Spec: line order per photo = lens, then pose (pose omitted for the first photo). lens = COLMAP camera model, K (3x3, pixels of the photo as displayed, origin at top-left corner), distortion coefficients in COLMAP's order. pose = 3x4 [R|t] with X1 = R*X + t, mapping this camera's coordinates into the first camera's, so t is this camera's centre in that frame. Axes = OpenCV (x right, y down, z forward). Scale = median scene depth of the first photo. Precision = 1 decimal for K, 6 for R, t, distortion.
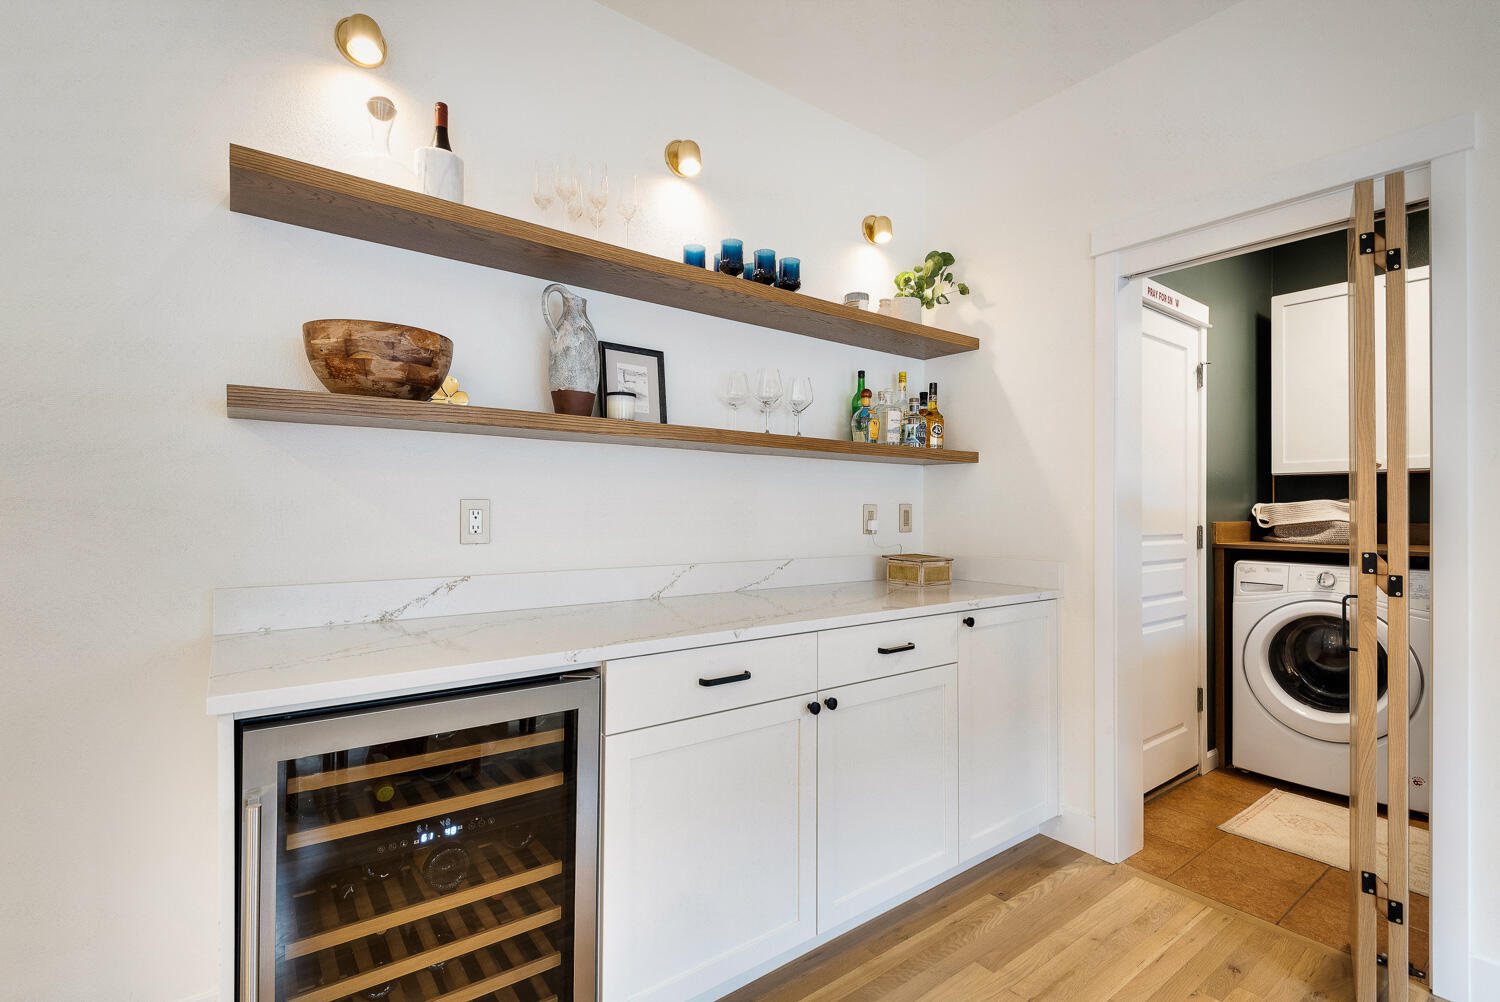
lens RADIAL K [[693.0, 0, 761.9], [0, 693.0, 501.3], [0, 0, 1]] dist [0.016417, -0.003826]
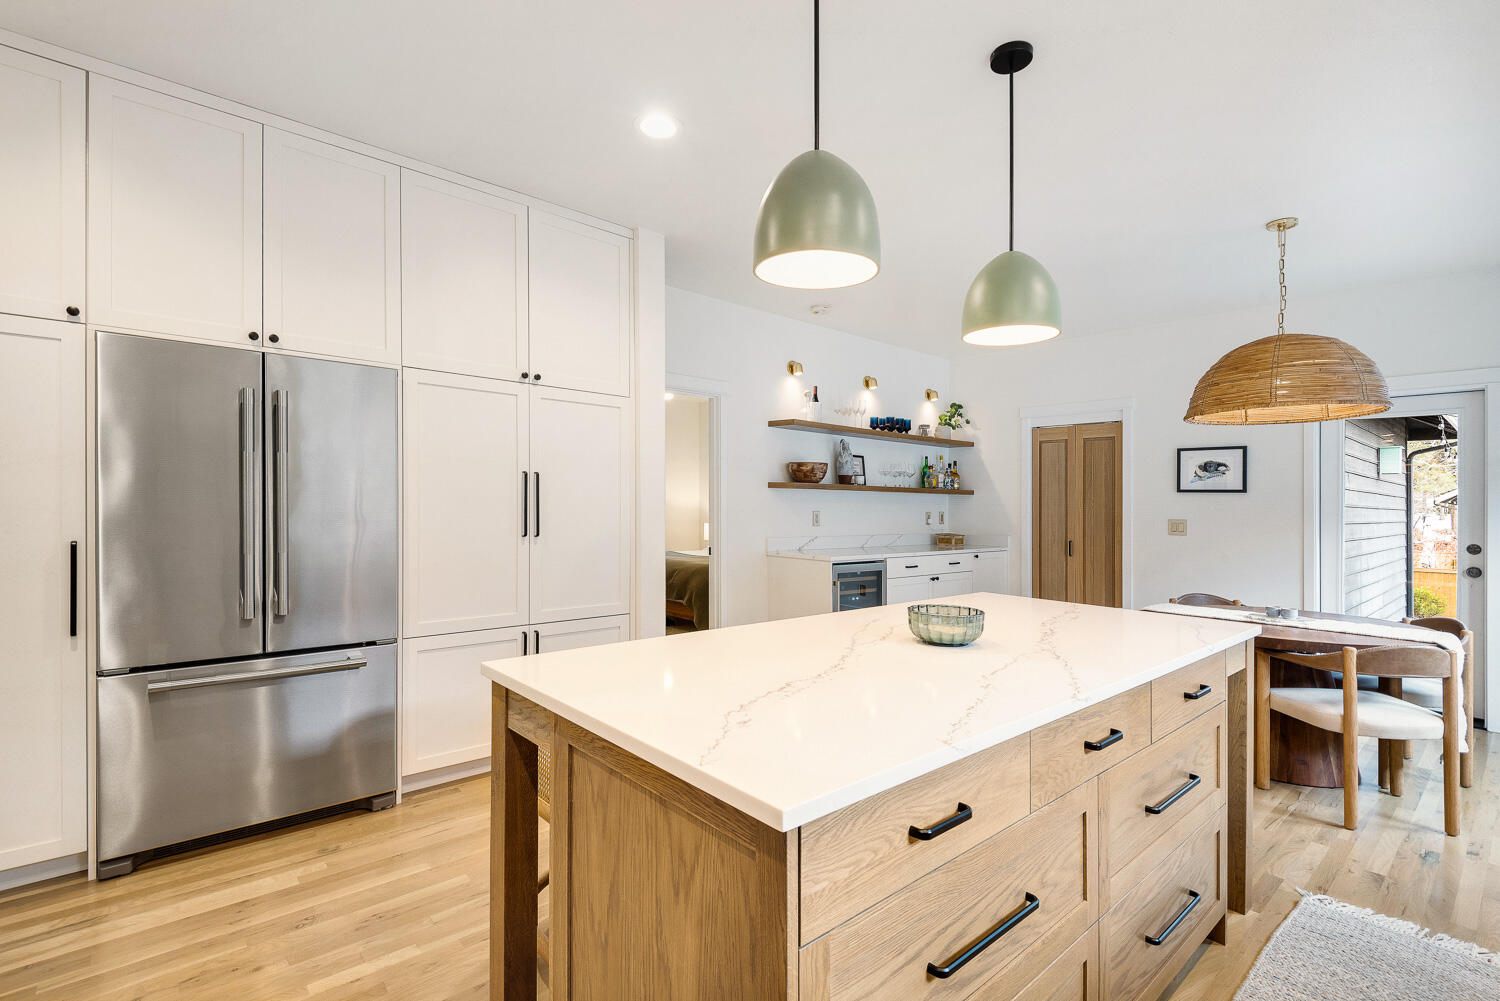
lens RADIAL K [[693.0, 0, 738.7], [0, 693.0, 486.5], [0, 0, 1]] dist [0.016417, -0.003826]
pose [[0.999081, 0.002024, 0.042804, -0.624320], [-0.001217, 0.999821, -0.018868, -0.039488], [-0.042835, 0.018799, 0.998905, -1.402702]]
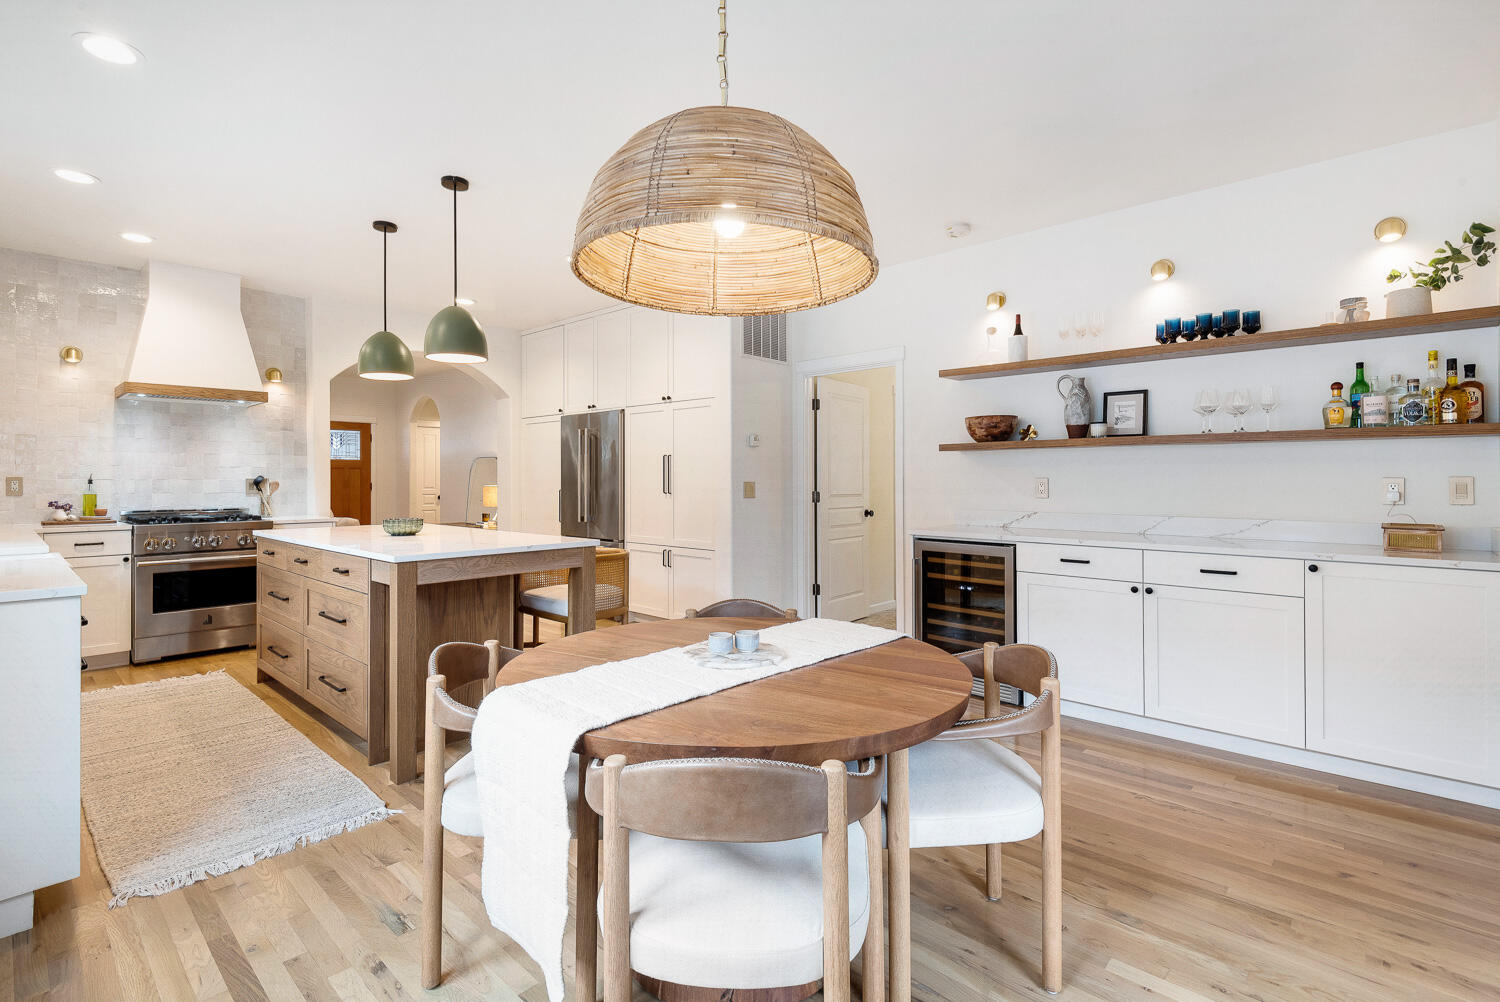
lens RADIAL K [[693.0, 0, 750.7], [0, 693.0, 472.6], [0, 0, 1]] dist [0.016417, -0.003826]
pose [[0.146000, -0.019725, -0.989088, 1.174457], [0.011398, 0.999768, -0.018255, 0.005662], [0.989219, -0.008608, 0.146191, -0.185135]]
